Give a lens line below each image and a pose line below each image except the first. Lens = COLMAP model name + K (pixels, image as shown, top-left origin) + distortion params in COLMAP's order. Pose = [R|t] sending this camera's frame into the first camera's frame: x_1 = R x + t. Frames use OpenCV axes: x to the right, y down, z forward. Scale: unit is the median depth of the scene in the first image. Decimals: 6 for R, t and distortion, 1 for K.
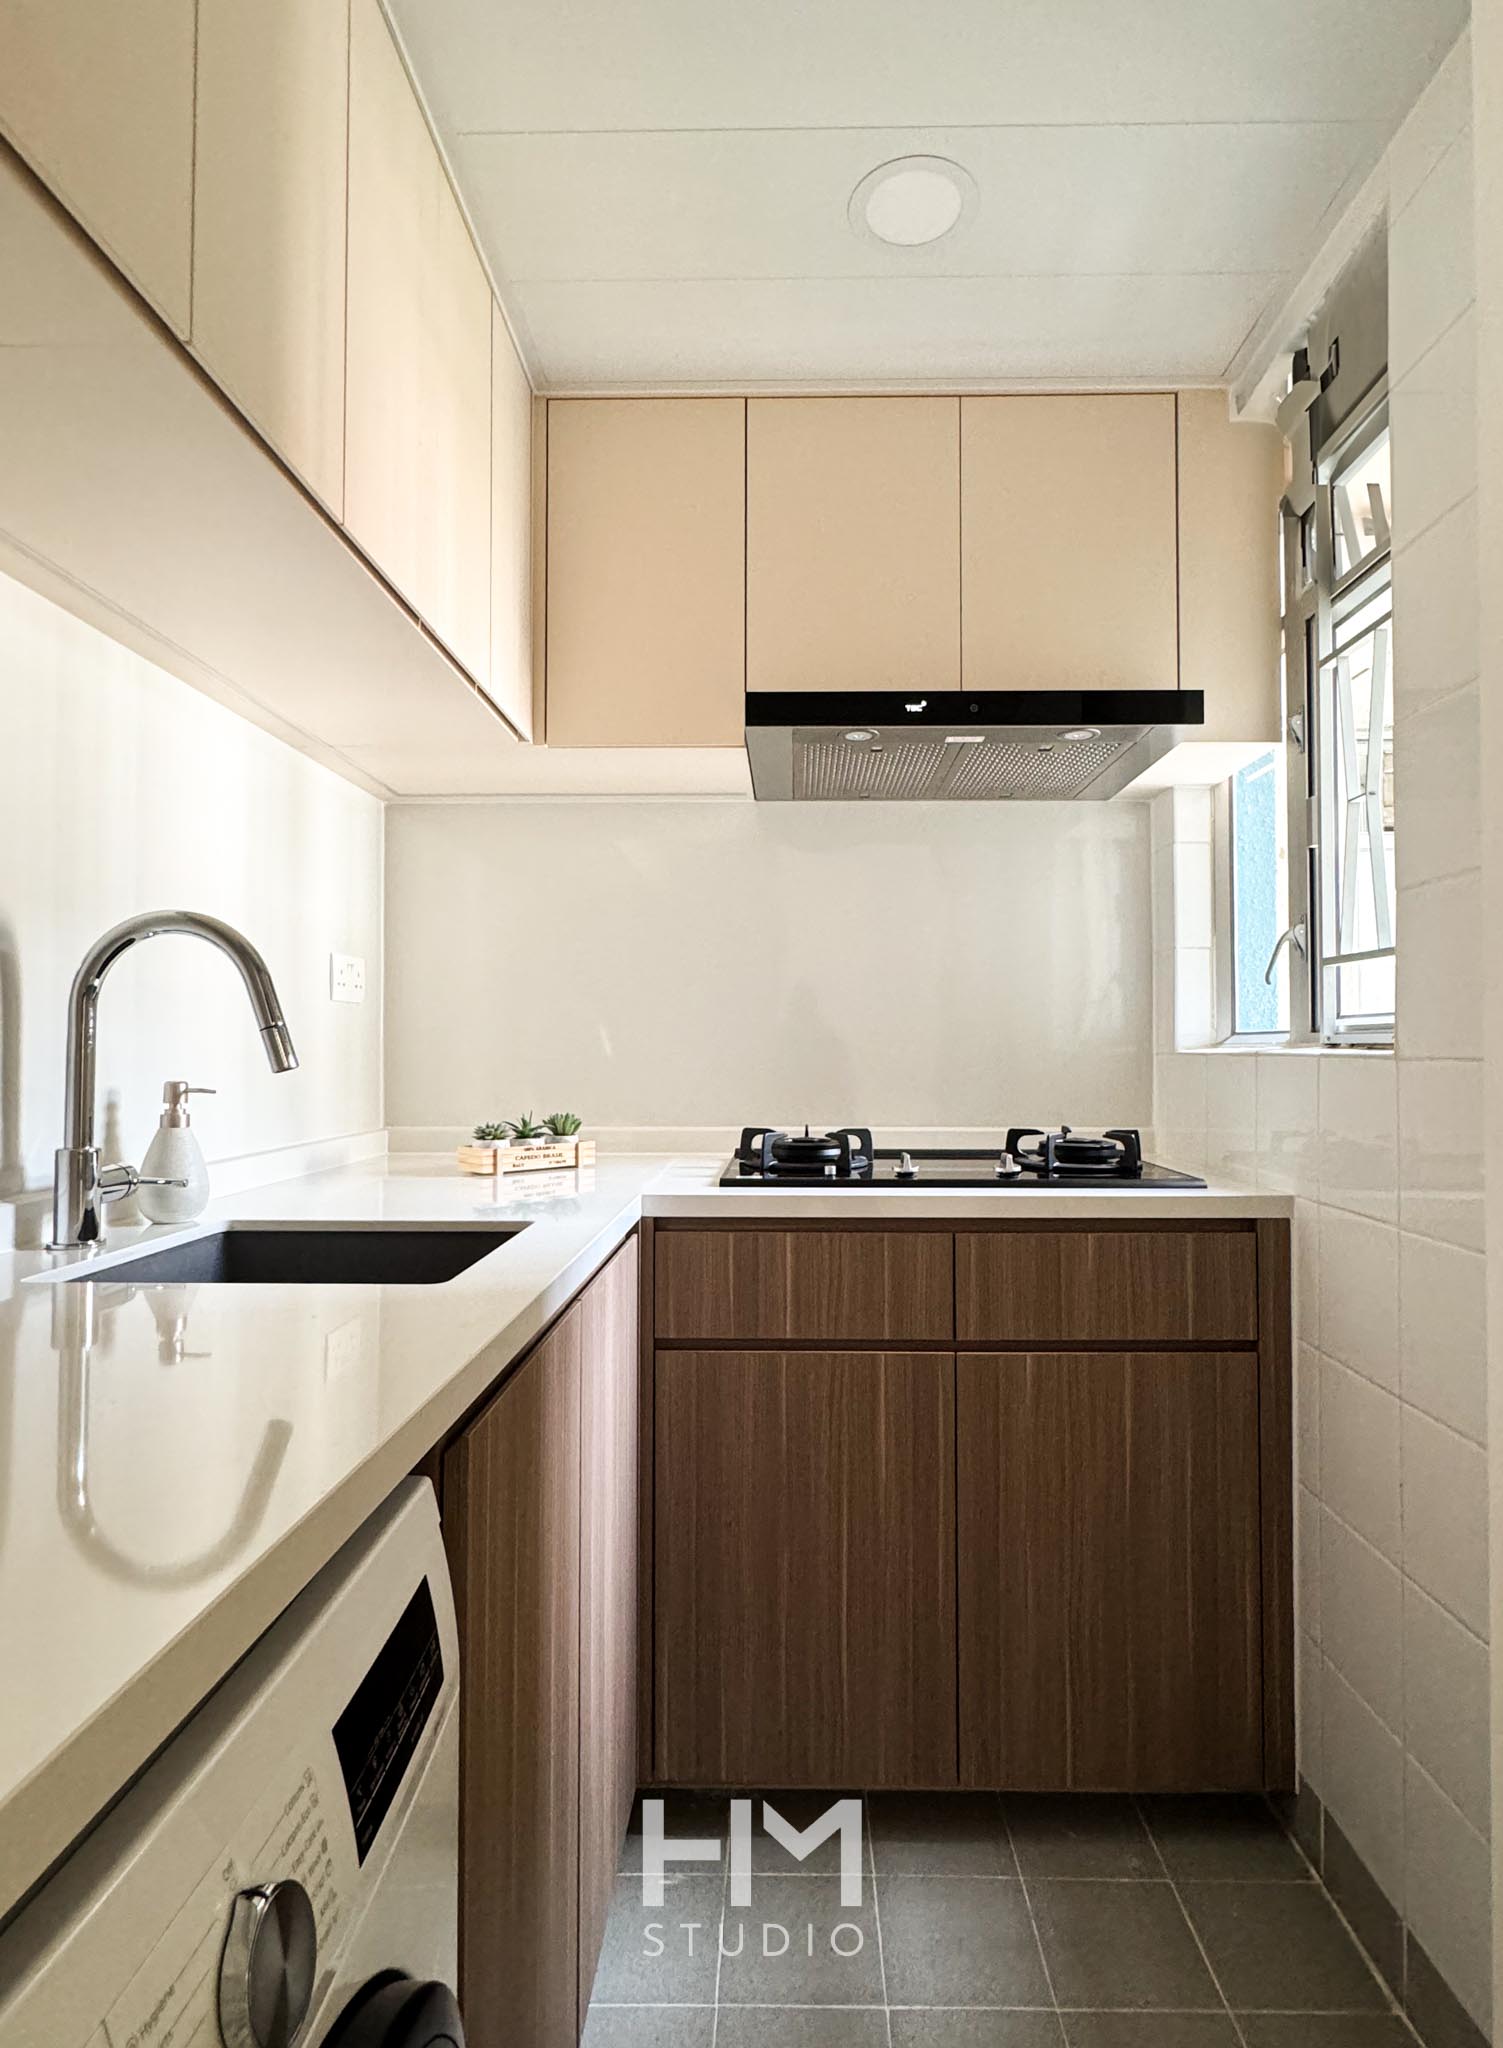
lens RADIAL K [[1144.1, 0, 788.6], [0, 1144.1, 998.0], [0, 0, 1]] dist [0.002677, -0.000571]
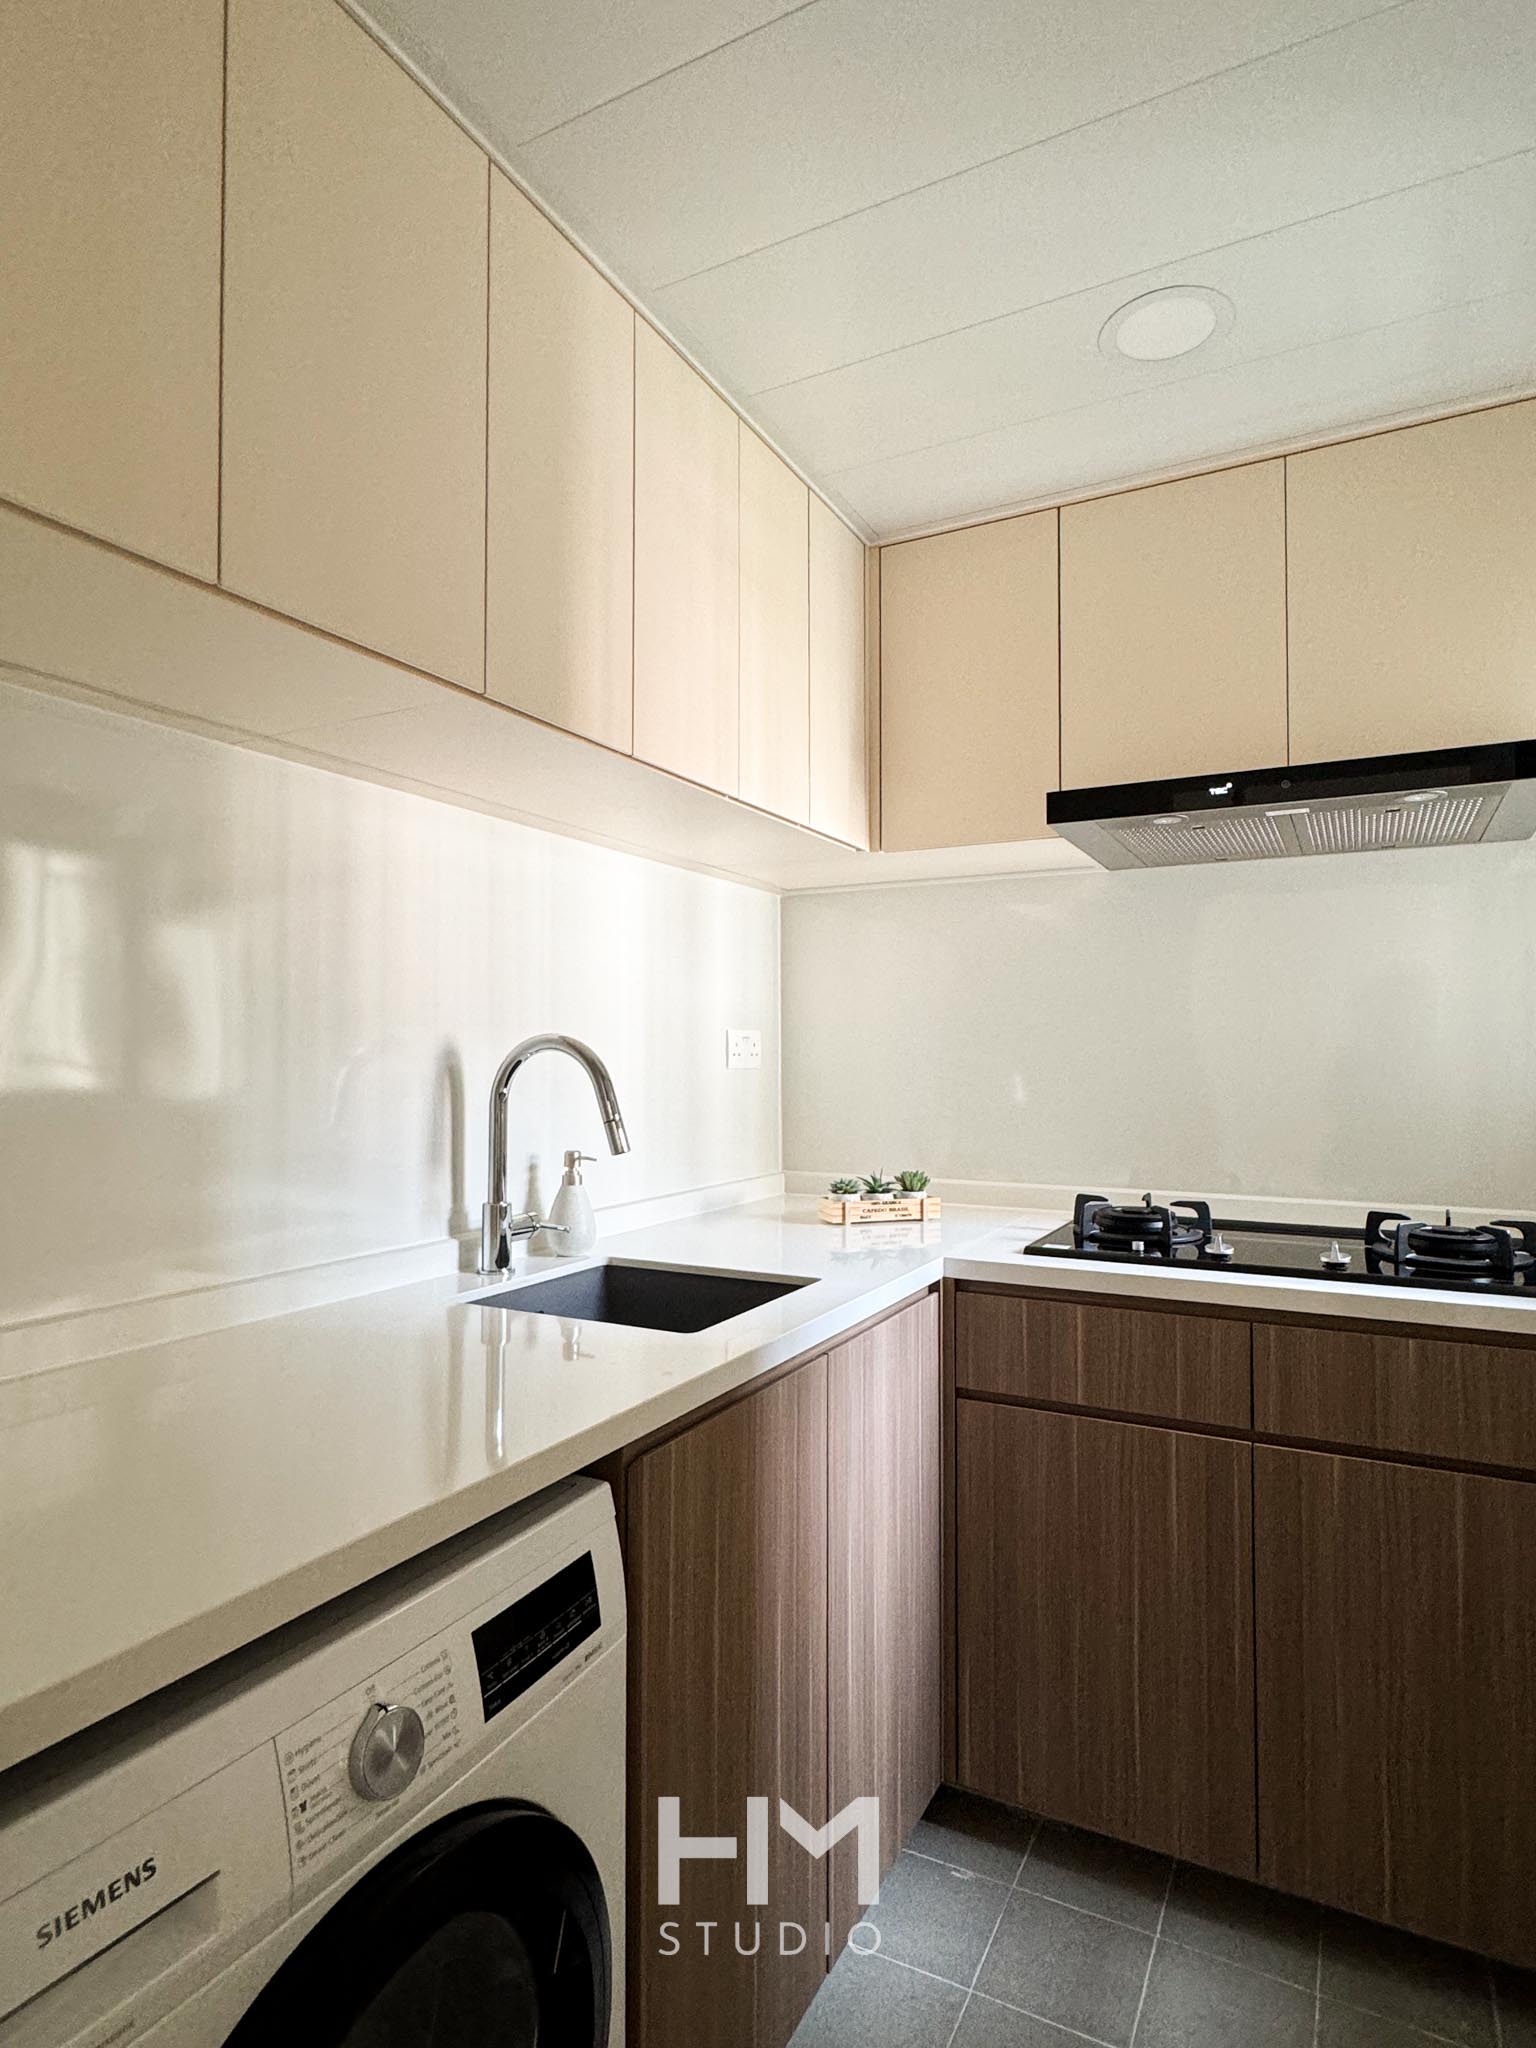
lens RADIAL K [[1132.6, 0, 757.6], [0, 1132.6, 1011.5], [0, 0, 1]] dist [0.000301, 0.001767]
pose [[0.891466, -0.011298, -0.452946, 0.211026], [0.012156, 0.999926, -0.001015, -0.069299], [0.452924, -0.004601, 0.891537, -0.071253]]
